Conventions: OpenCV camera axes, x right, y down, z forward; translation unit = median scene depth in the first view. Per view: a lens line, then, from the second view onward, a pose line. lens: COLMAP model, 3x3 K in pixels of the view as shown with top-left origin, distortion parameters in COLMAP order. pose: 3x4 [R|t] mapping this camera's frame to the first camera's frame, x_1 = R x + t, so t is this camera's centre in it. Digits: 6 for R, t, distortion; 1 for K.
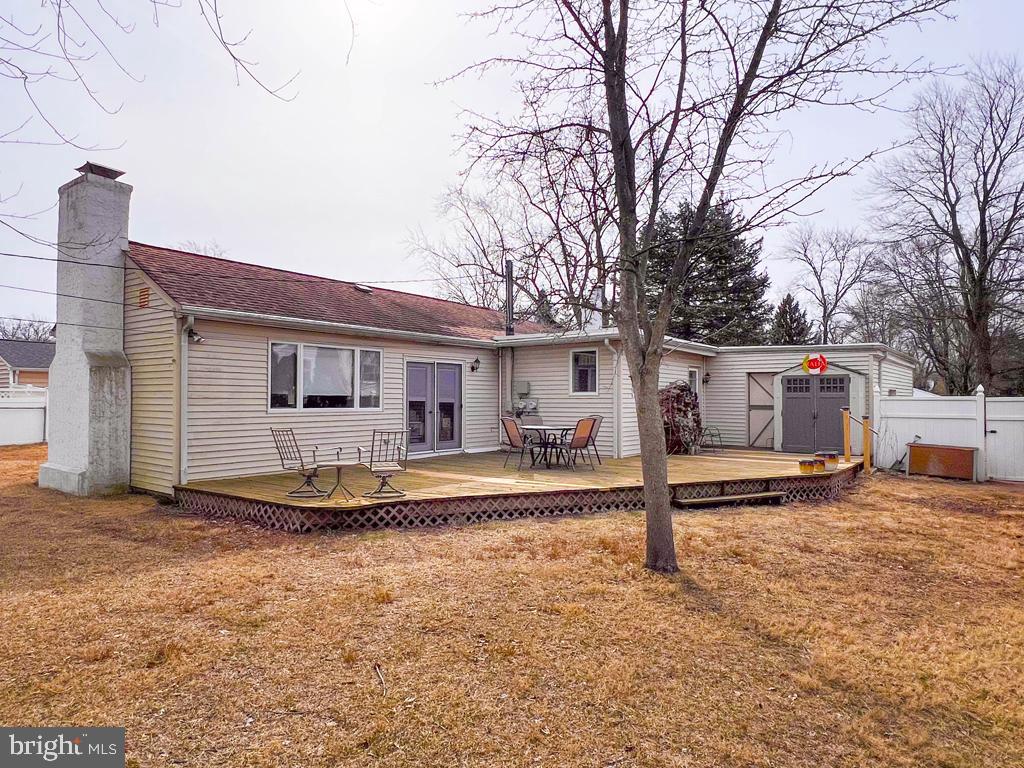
lens RADIAL K [[623.1, 0, 512.0], [0, 623.1, 384.0], [0, 0, 1]] dist [-0.005915, -0.000537]
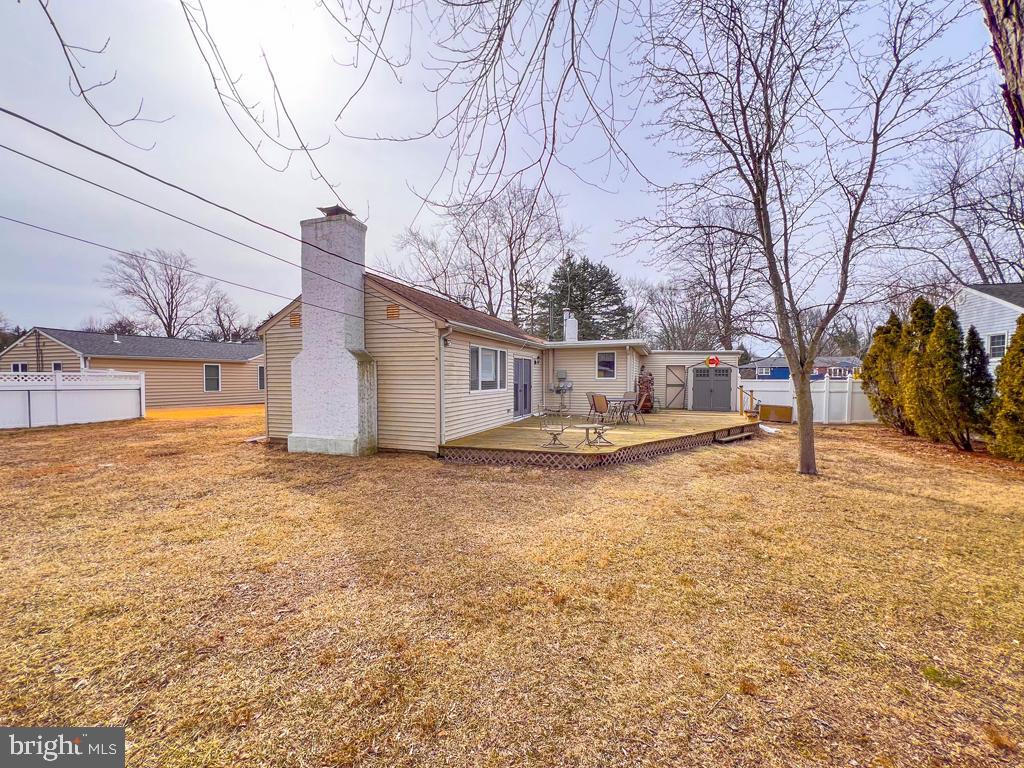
lens RADIAL K [[414.9, 0, 512.0], [0, 414.9, 384.0], [0, 0, 1]] dist [0.001012, 0.000023]
pose [[0.955325, -0.005765, 0.295501, -0.489106], [-0.006279, 0.999188, 0.039792, -0.013095], [-0.295491, -0.039869, 0.954513, 0.028177]]
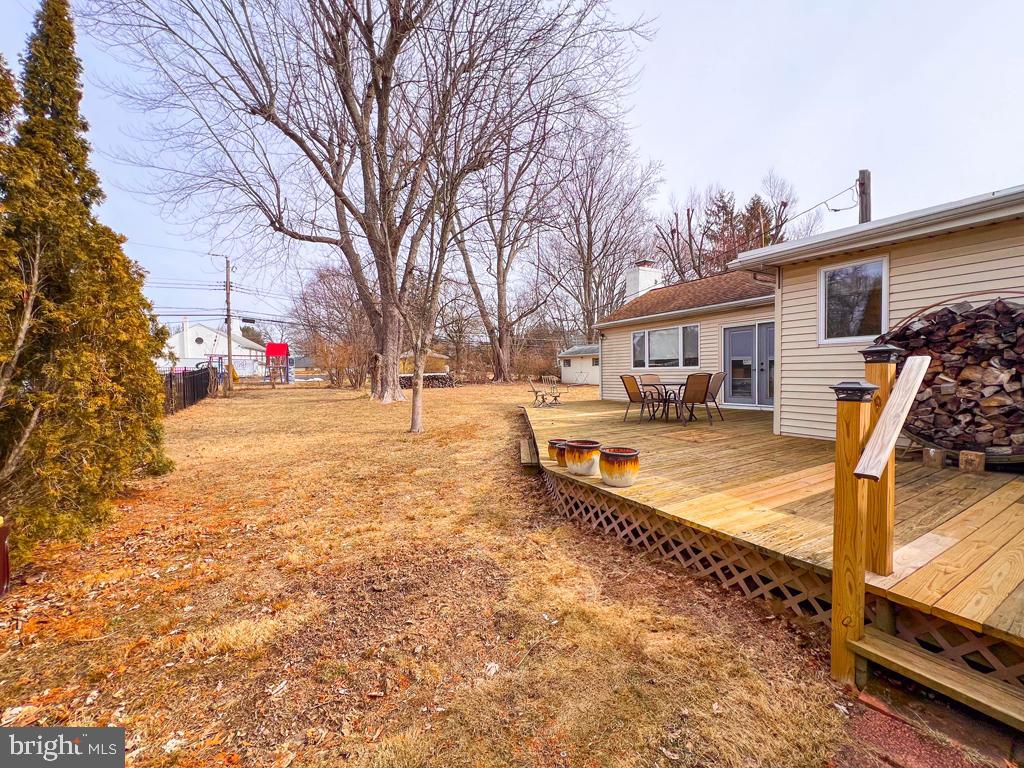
lens RADIAL K [[414.9, 0, 512.0], [0, 414.9, 384.0], [0, 0, 1]] dist [0.001012, 0.000023]
pose [[-0.392203, 0.010172, -0.919823, 0.785802], [0.015458, 0.999871, 0.004466, 0.066985], [0.919749, -0.012467, -0.392309, 0.986211]]
